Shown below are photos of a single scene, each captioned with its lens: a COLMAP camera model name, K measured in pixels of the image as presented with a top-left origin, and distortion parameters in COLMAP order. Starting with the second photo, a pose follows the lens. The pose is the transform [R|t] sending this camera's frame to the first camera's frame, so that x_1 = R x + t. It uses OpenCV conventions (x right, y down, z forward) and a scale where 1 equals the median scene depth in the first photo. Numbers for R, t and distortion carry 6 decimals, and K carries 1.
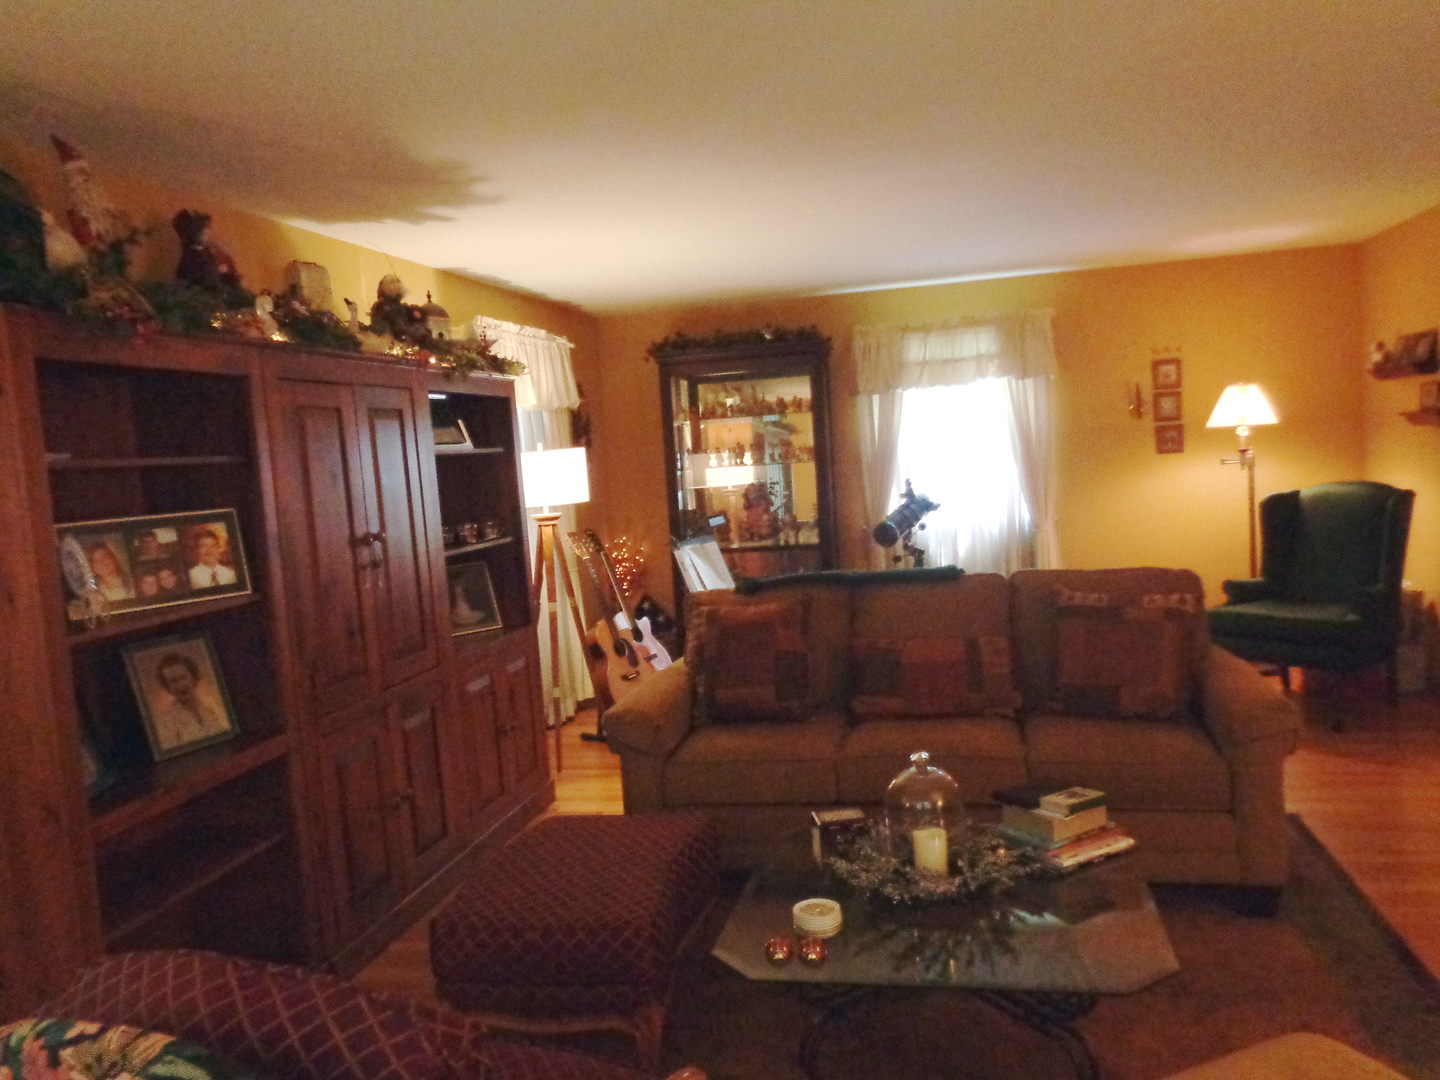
lens RADIAL K [[1106.8, 0, 721.0], [0, 1106.8, 539.8], [0, 0, 1]] dist [0.037250, -0.003847]
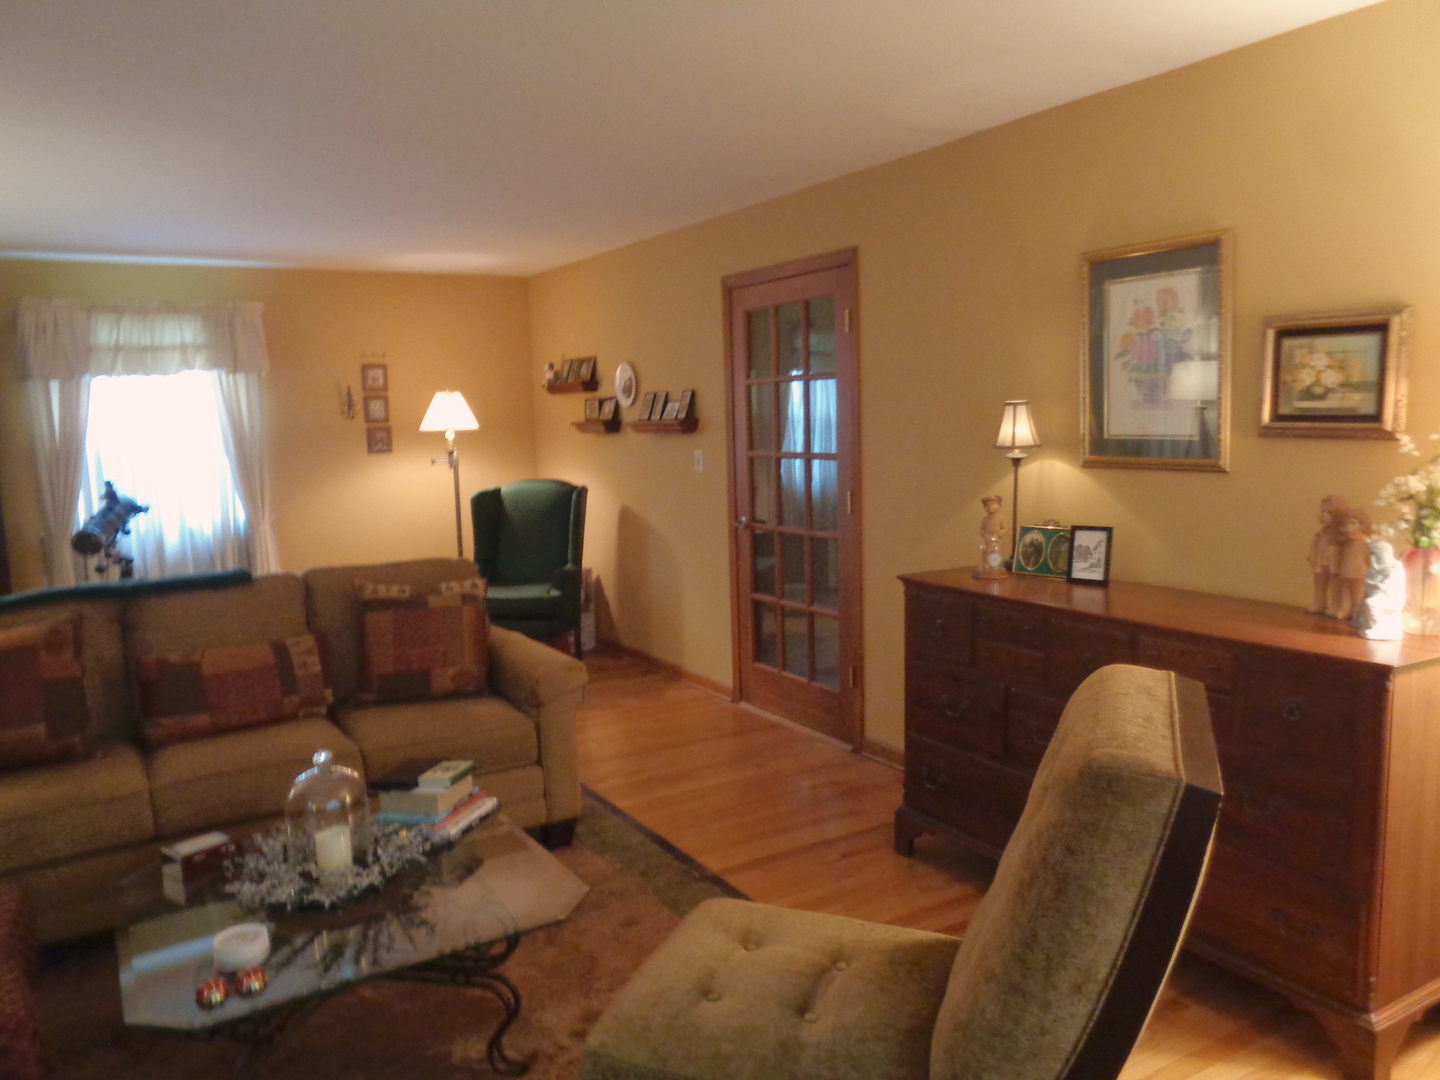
lens RADIAL K [[1106.8, 0, 721.0], [0, 1106.8, 539.8], [0, 0, 1]] dist [0.037250, -0.003847]
pose [[0.727687, -0.042825, 0.684571, -0.108300], [0.043554, 0.998920, 0.016193, 0.001192], [-0.684525, 0.018032, 0.728766, 0.016999]]
